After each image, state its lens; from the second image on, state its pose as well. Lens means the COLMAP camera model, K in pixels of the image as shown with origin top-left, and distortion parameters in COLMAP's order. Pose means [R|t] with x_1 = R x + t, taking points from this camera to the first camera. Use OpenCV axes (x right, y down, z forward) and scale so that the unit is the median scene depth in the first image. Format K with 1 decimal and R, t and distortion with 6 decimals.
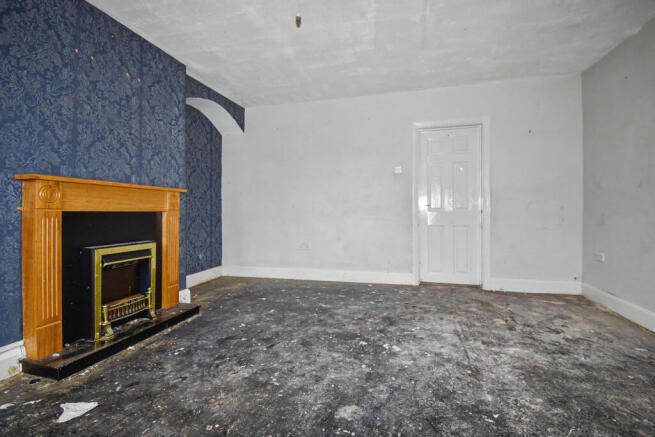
lens RADIAL K [[304.3, 0, 329.2], [0, 304.3, 209.5], [0, 0, 1]] dist [-0.002943, -0.003787]
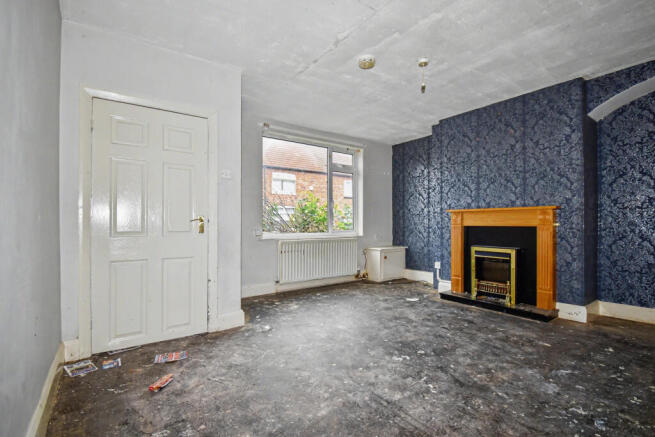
lens RADIAL K [[304.3, 0, 328.0], [0, 304.3, 221.3], [0, 0, 1]] dist [-0.002943, -0.003787]
pose [[-0.645514, -0.005451, -0.763729, 1.052787], [0.002831, 0.999951, -0.009530, -0.005660], [0.763743, -0.008314, -0.645467, 1.339295]]
